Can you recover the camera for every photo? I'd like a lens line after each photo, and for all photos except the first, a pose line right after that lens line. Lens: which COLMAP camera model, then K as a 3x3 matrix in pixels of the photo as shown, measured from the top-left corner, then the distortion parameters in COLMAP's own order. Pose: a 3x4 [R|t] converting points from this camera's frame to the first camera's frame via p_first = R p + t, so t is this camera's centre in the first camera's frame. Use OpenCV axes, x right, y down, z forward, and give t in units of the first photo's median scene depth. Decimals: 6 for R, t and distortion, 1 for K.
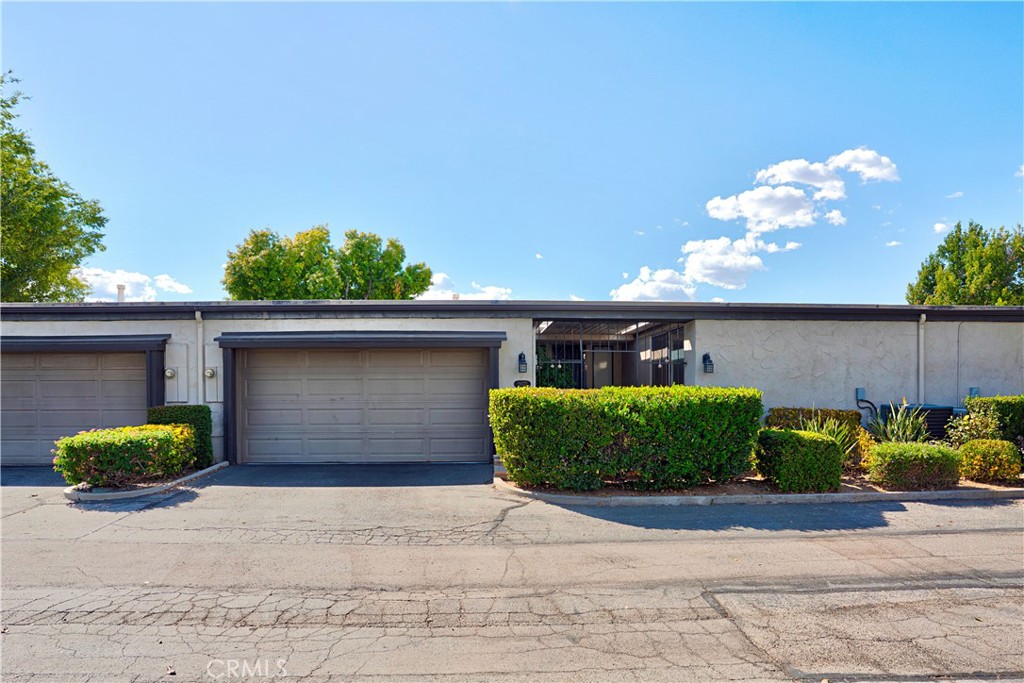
lens RADIAL K [[610.3, 0, 511.4], [0, 610.3, 413.0], [0, 0, 1]] dist [-0.101201, 0.066695]
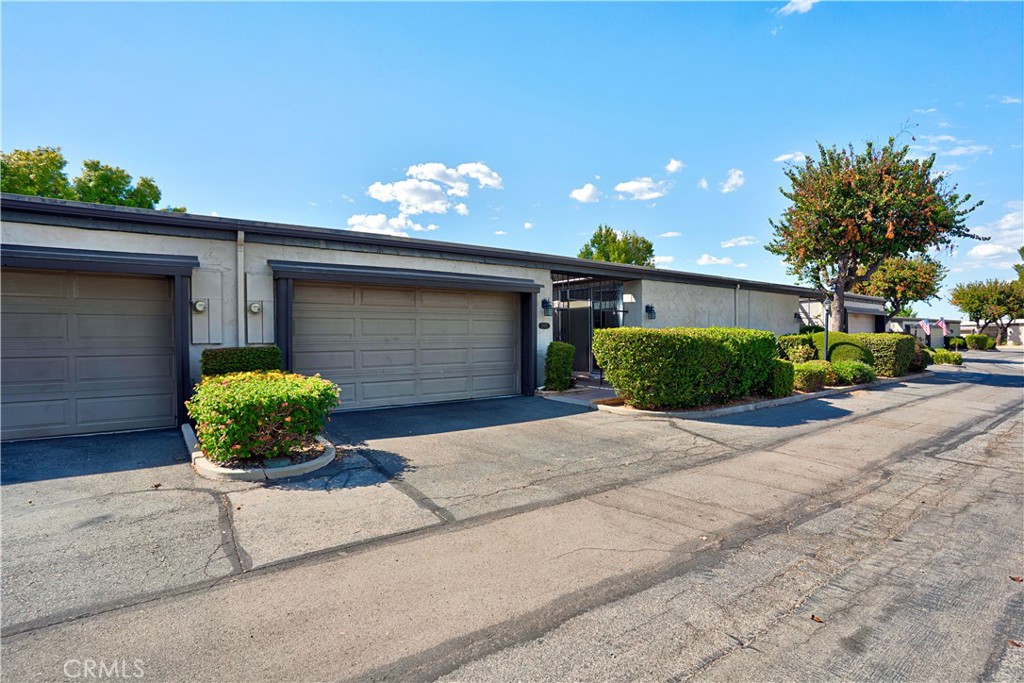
lens RADIAL K [[497.8, 0, 507.9], [0, 497.8, 343.8], [0, 0, 1]] dist [-0.080511, 0.029843]
pose [[0.833401, -0.010226, 0.552573, -0.554886], [0.023128, 0.999598, -0.016384, 0.000890], [-0.552184, 0.026434, 0.833303, 0.240807]]
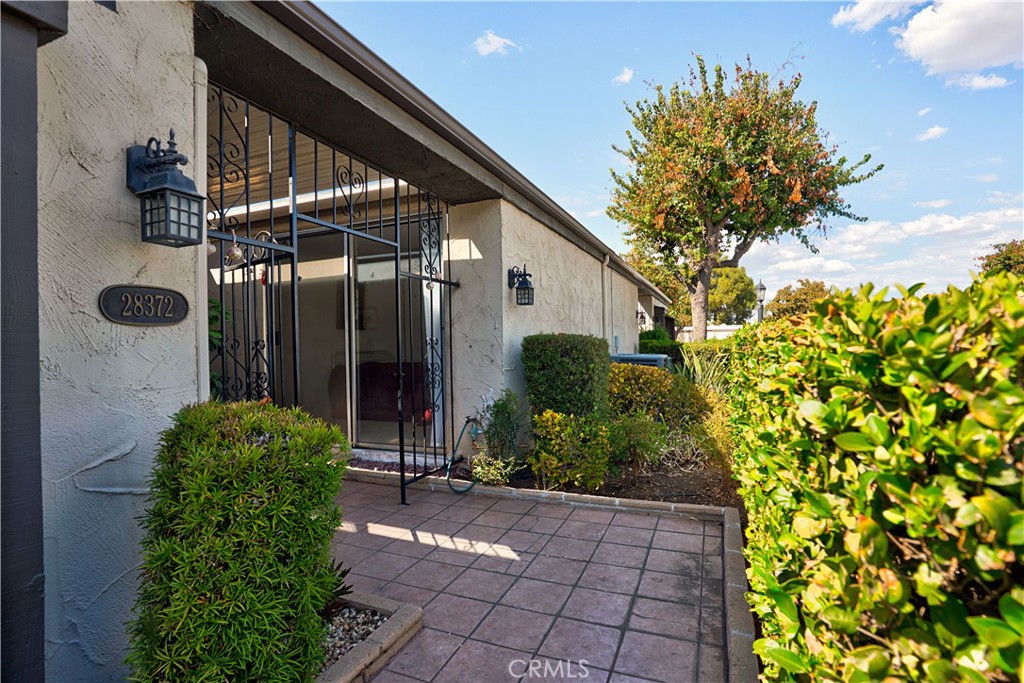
lens RADIAL K [[497.8, 0, 507.9], [0, 497.8, 343.8], [0, 0, 1]] dist [-0.080511, 0.029843]
pose [[0.433423, -0.013394, 0.901091, -0.074136], [0.046387, 0.998896, -0.007465, -0.028600], [-0.899996, 0.045035, 0.433566, 0.807295]]
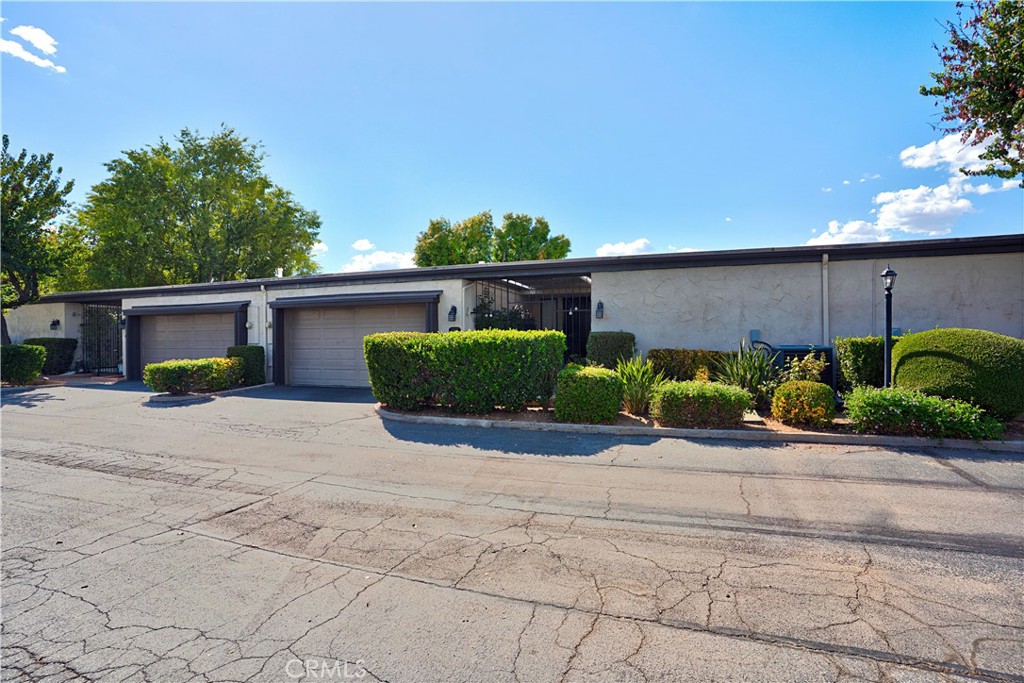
lens RADIAL K [[497.8, 0, 507.9], [0, 497.8, 343.8], [0, 0, 1]] dist [-0.080511, 0.029843]
pose [[0.929290, -0.000209, -0.369350, 0.502843], [-0.008527, 0.999721, -0.022021, 0.004328], [0.369251, 0.023613, 0.929029, 0.058118]]
